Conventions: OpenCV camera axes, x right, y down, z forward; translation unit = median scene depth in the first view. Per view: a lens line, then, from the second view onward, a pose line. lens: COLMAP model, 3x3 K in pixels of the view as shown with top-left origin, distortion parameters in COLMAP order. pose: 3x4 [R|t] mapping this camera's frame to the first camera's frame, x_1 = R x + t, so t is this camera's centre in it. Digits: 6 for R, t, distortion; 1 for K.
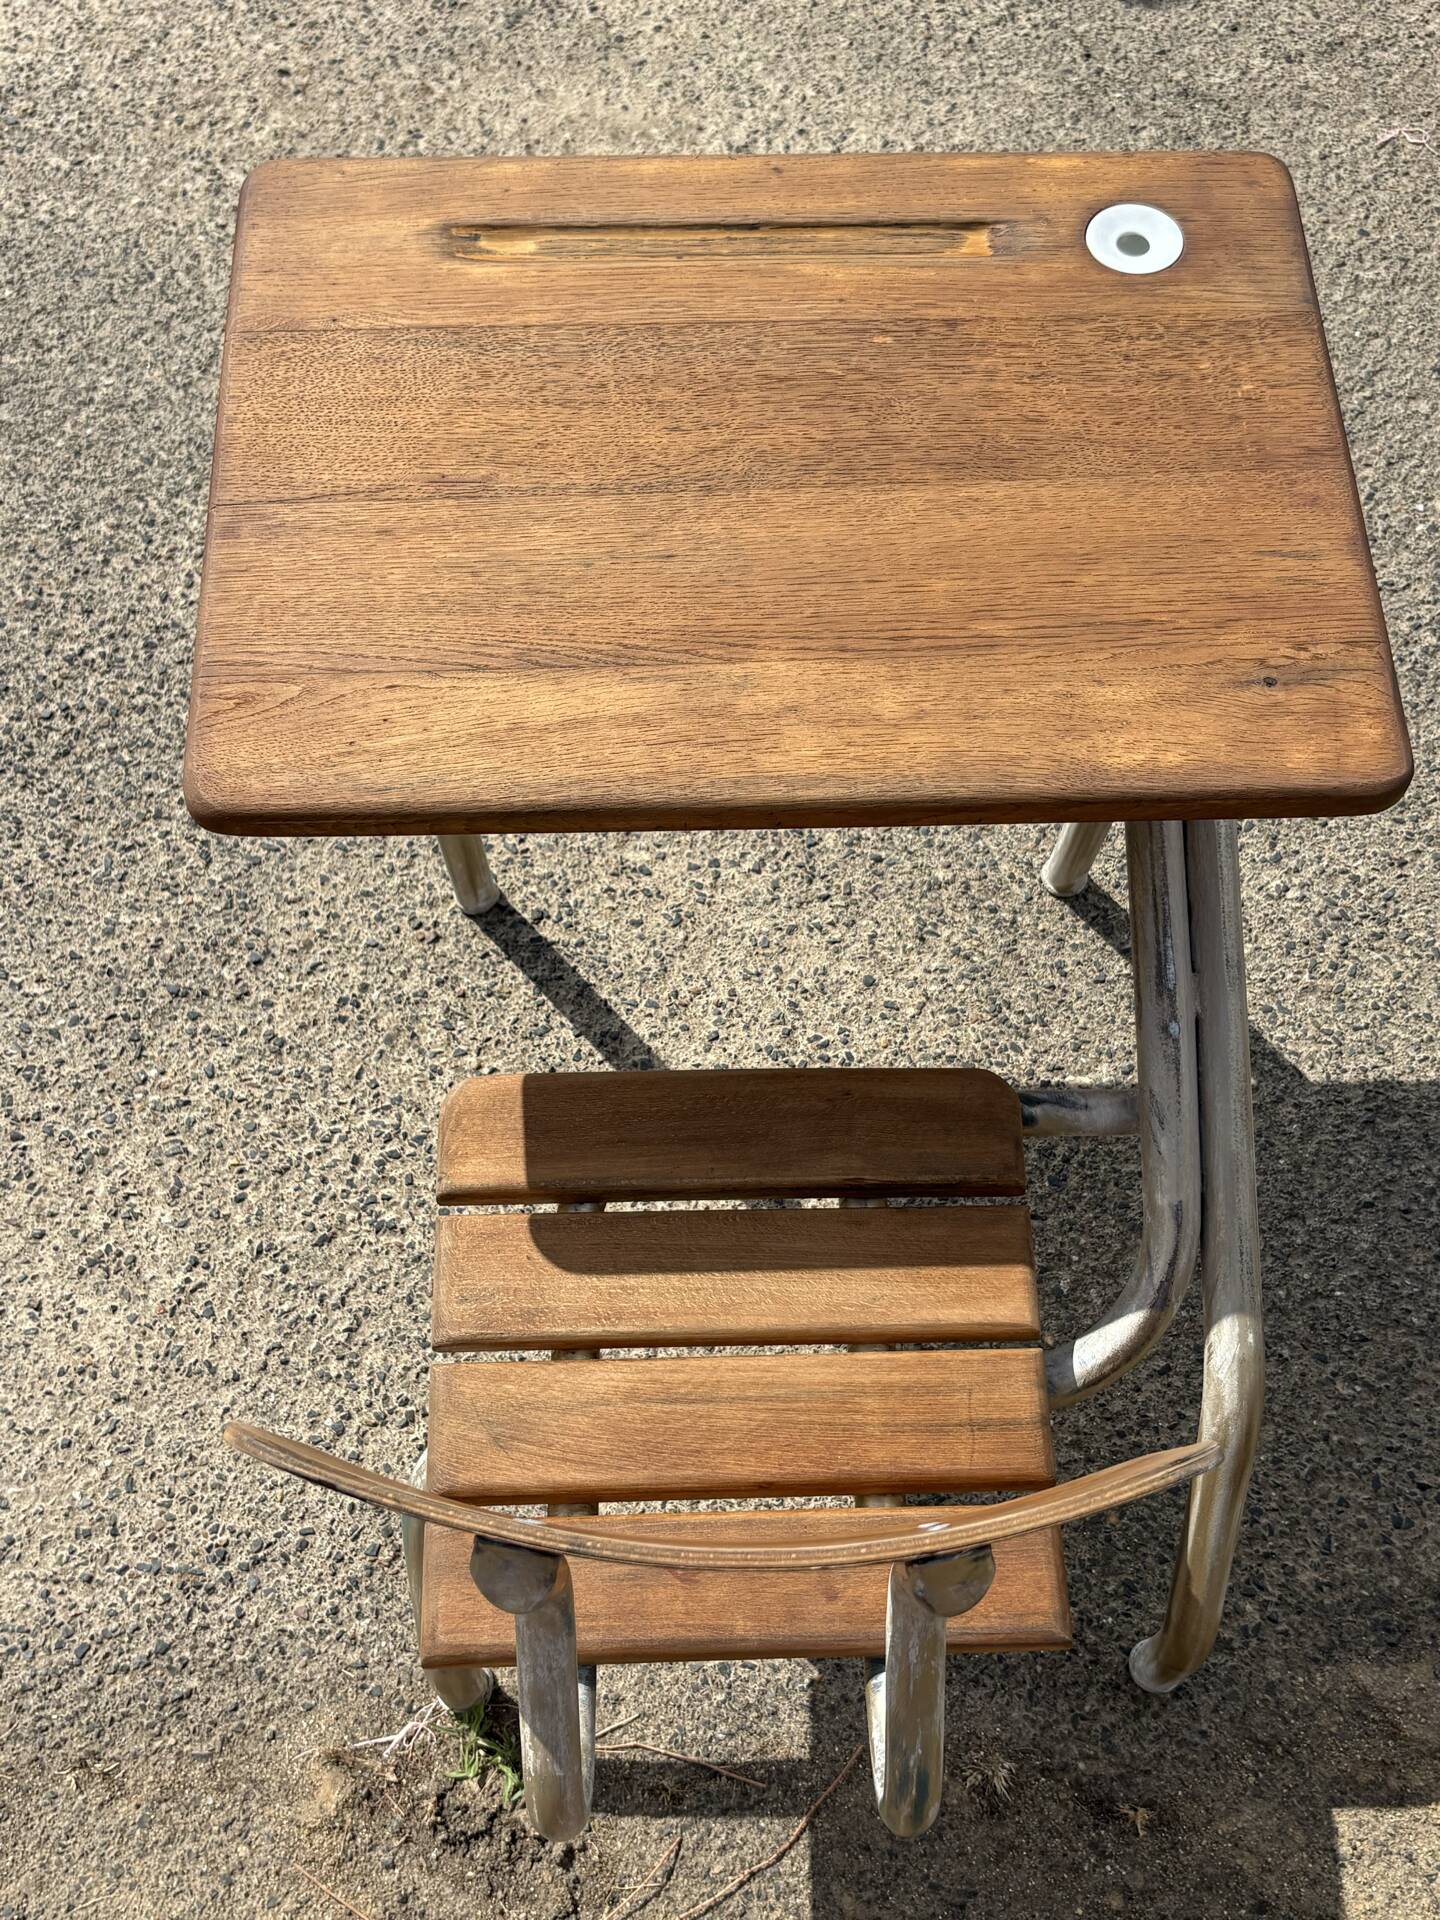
lens RADIAL K [[2100.9, 0, 719.3], [0, 2100.9, 974.7], [0, 0, 1]] dist [0.214776, -0.815256]
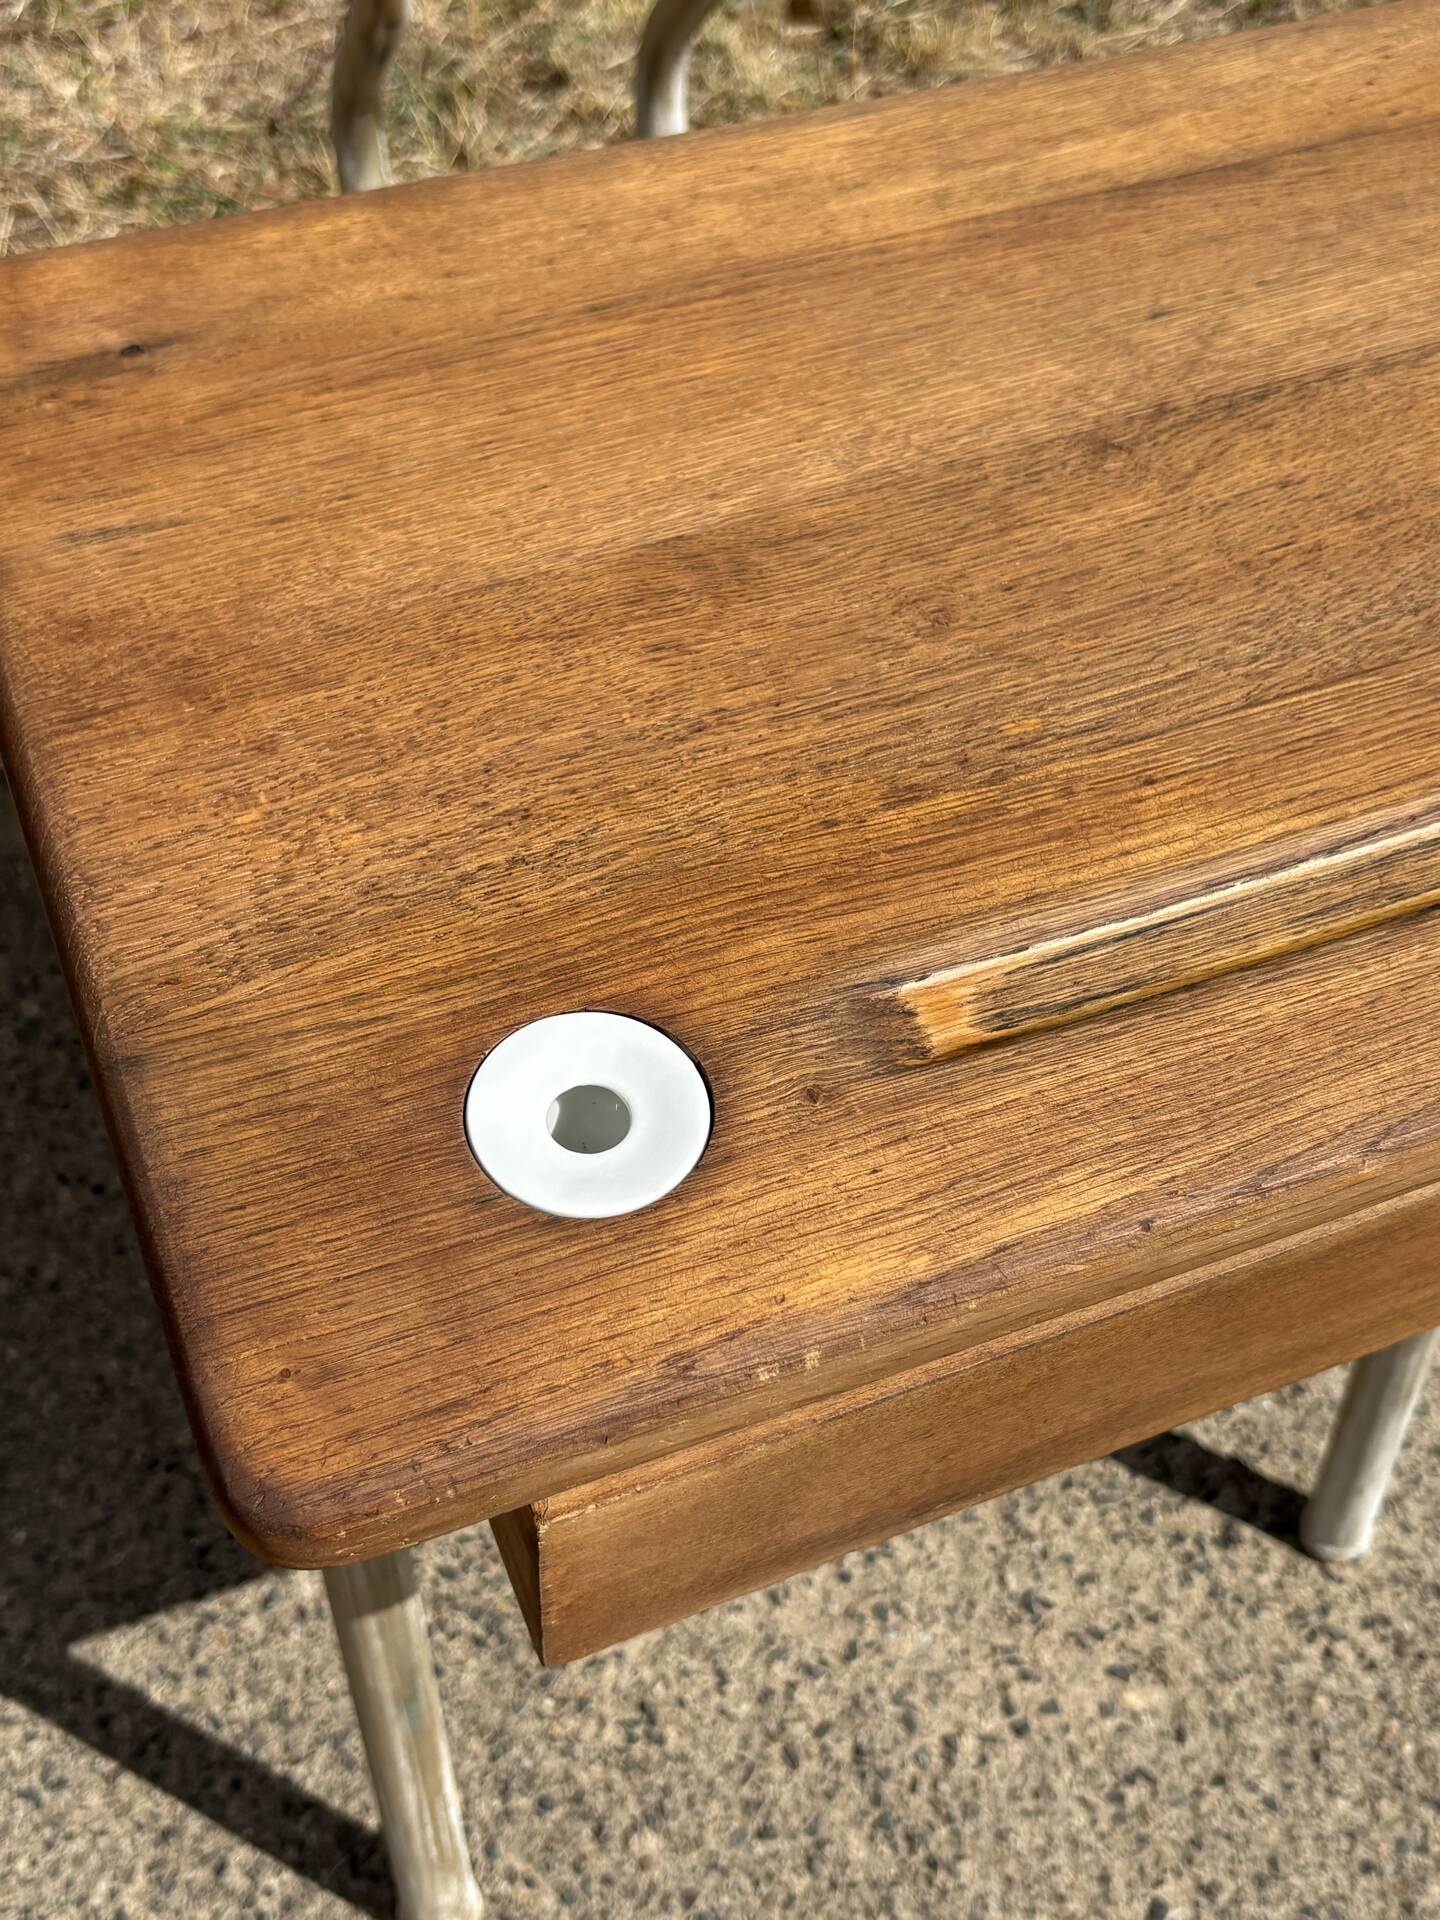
lens RADIAL K [[2159.6, 0, 704.4], [0, 2159.6, 969.3], [0, 0, 1]] dist [0.013168, -0.034137]
pose [[-0.936124, 0.245138, -0.252148, 0.188753], [-0.333136, -0.388459, 0.859139, -0.480594], [0.112658, 0.888261, 0.445310, 0.560791]]
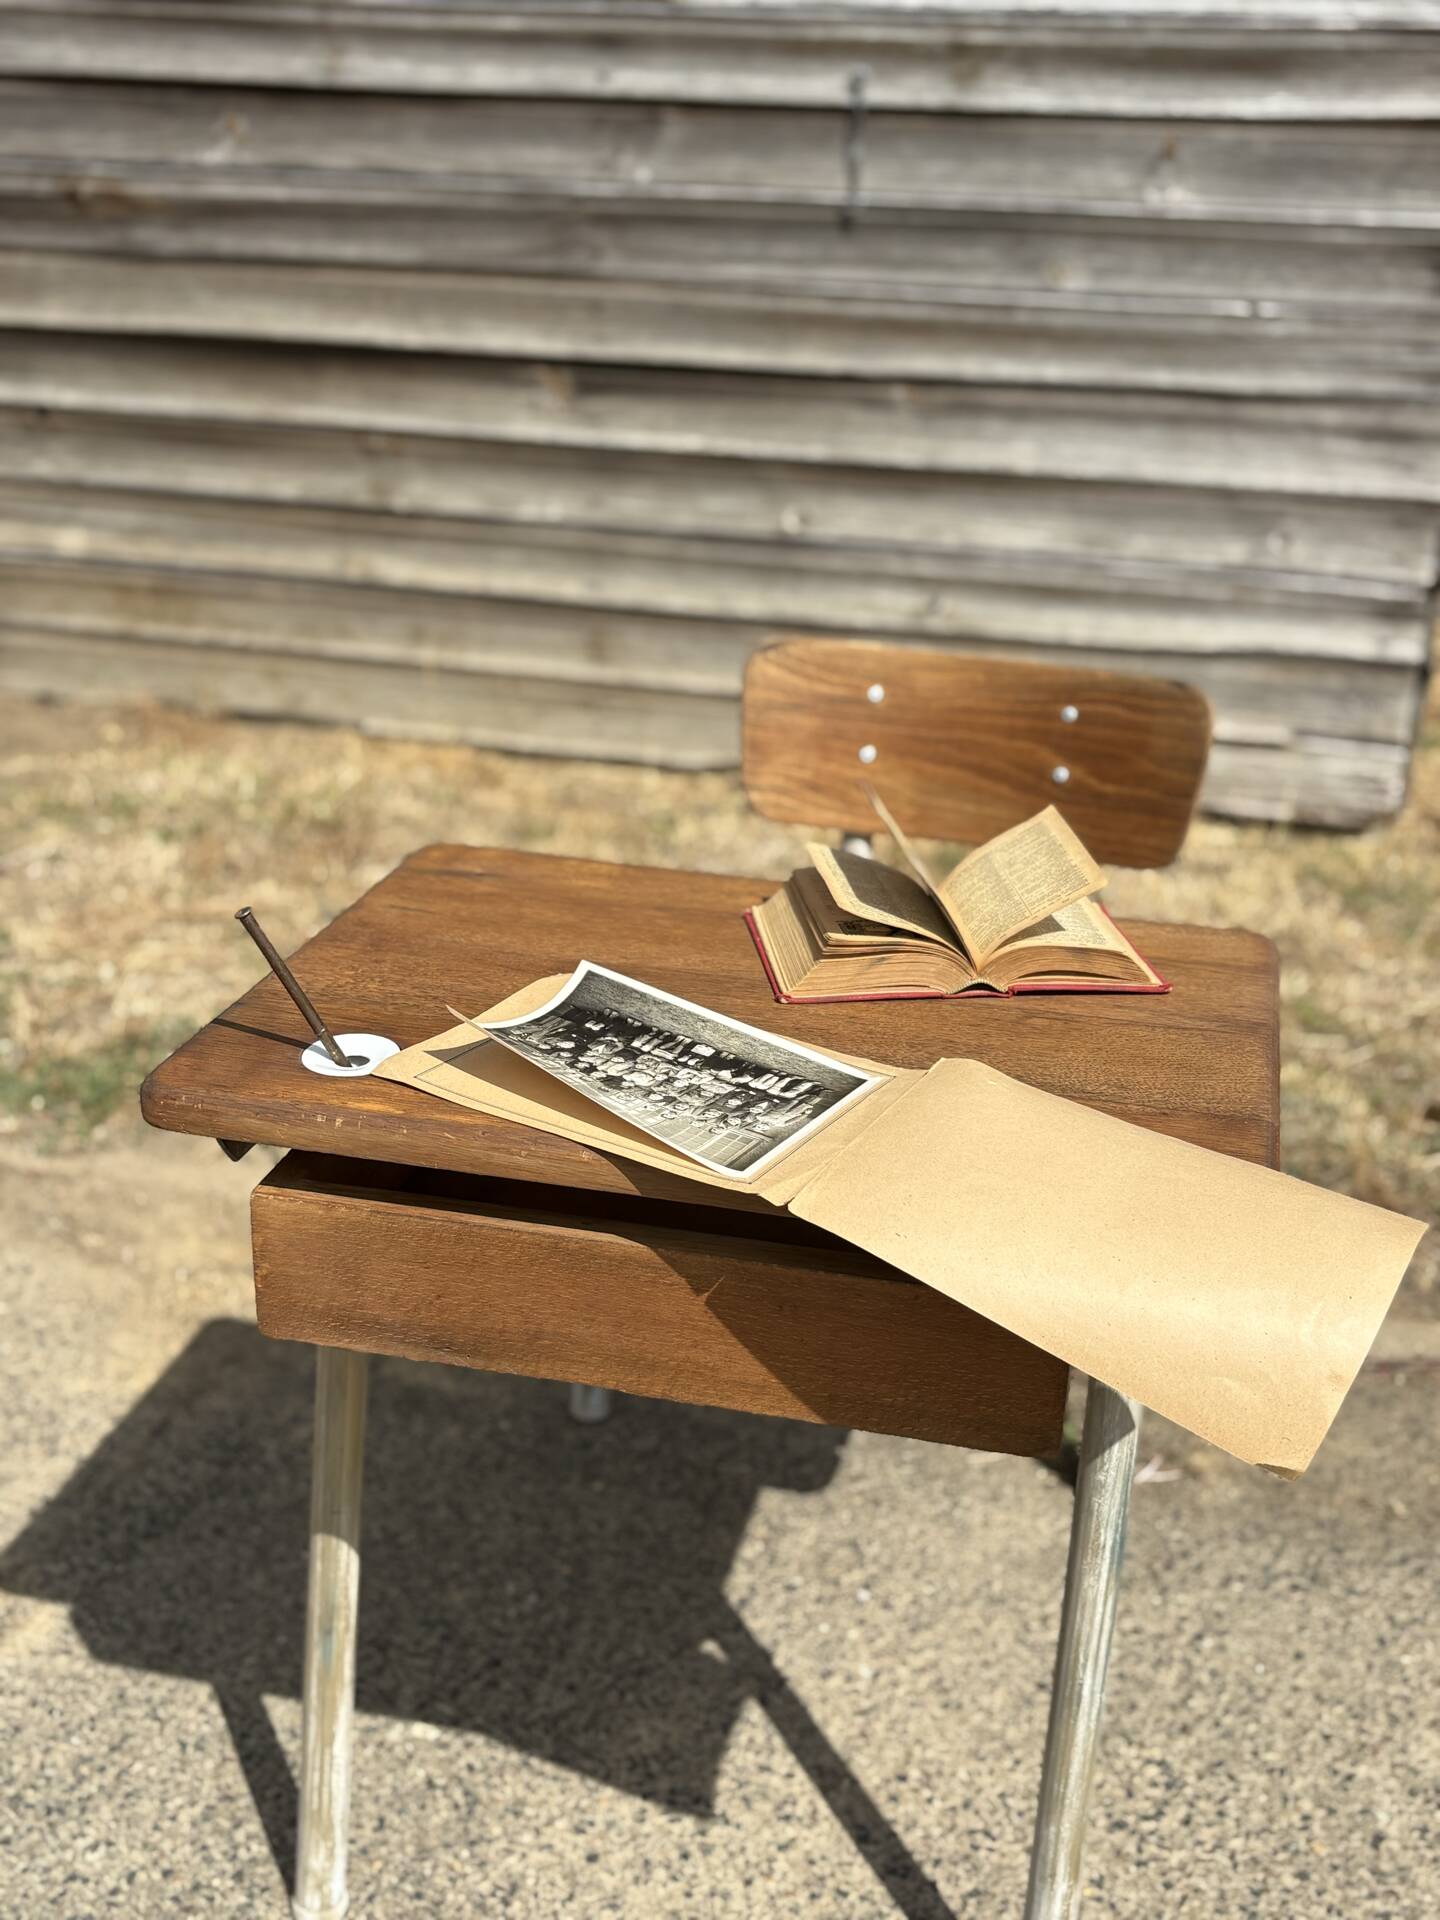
lens RADIAL K [[2145.1, 0, 717.5], [0, 2145.1, 975.9], [0, 0, 1]] dist [0.002334, 0.005170]
pose [[-0.962711, -0.135789, 0.233986, -0.139375], [0.222409, 0.095153, 0.970299, -0.898834], [-0.154021, 0.986158, -0.061404, 0.699457]]
